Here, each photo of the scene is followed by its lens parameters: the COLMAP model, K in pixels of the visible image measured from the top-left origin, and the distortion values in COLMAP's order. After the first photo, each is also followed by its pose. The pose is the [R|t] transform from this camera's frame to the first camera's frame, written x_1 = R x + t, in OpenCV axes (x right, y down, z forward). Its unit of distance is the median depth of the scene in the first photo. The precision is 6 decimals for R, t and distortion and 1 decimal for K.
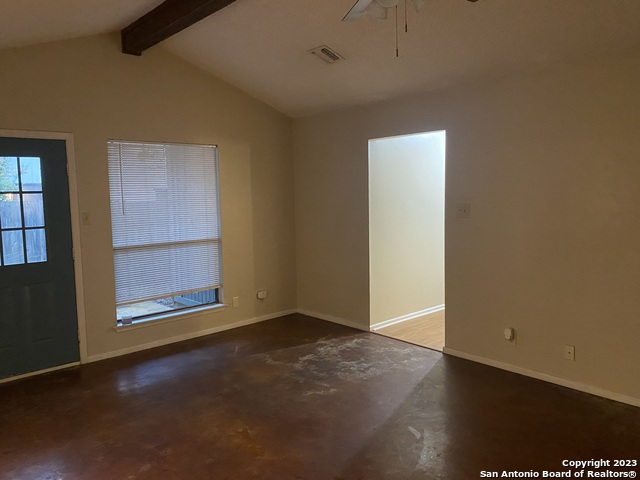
lens RADIAL K [[482.9, 0, 325.0], [0, 482.9, 241.5], [0, 0, 1]] dist [0.001850, -0.006628]
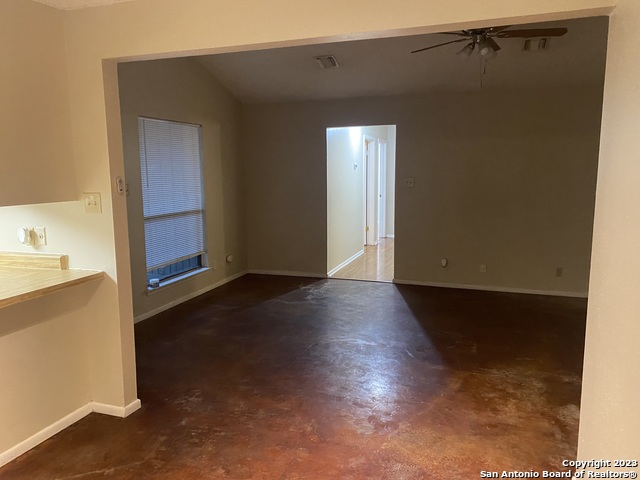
lens RADIAL K [[474.5, 0, 320.4], [0, 474.5, 252.9], [0, 0, 1]] dist [-0.001566, -0.005470]
pose [[0.876437, -0.071137, 0.476233, -0.612460], [0.043884, 0.996712, 0.068120, 0.037678], [-0.479513, -0.038803, 0.876676, -0.119900]]
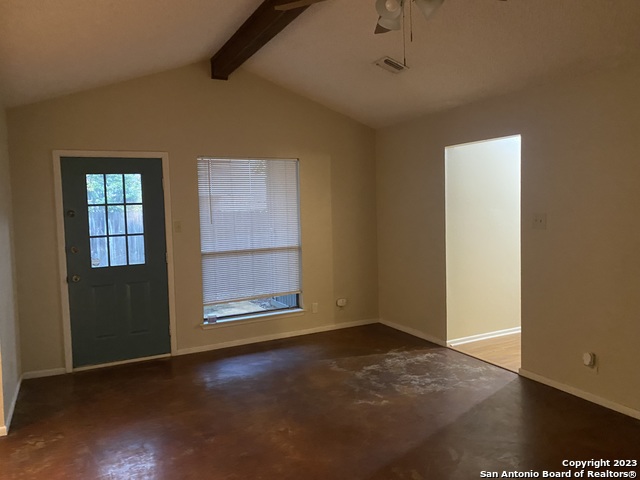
lens RADIAL K [[484.3, 0, 320.0], [0, 484.3, 240.0], [0, 0, 1]] dist [-0.000186, -0.005559]
pose [[0.961763, 0.014210, -0.273515, 0.131534], [-0.020355, 0.999600, -0.019642, -0.001137], [0.273126, 0.024459, 0.961667, 0.001262]]
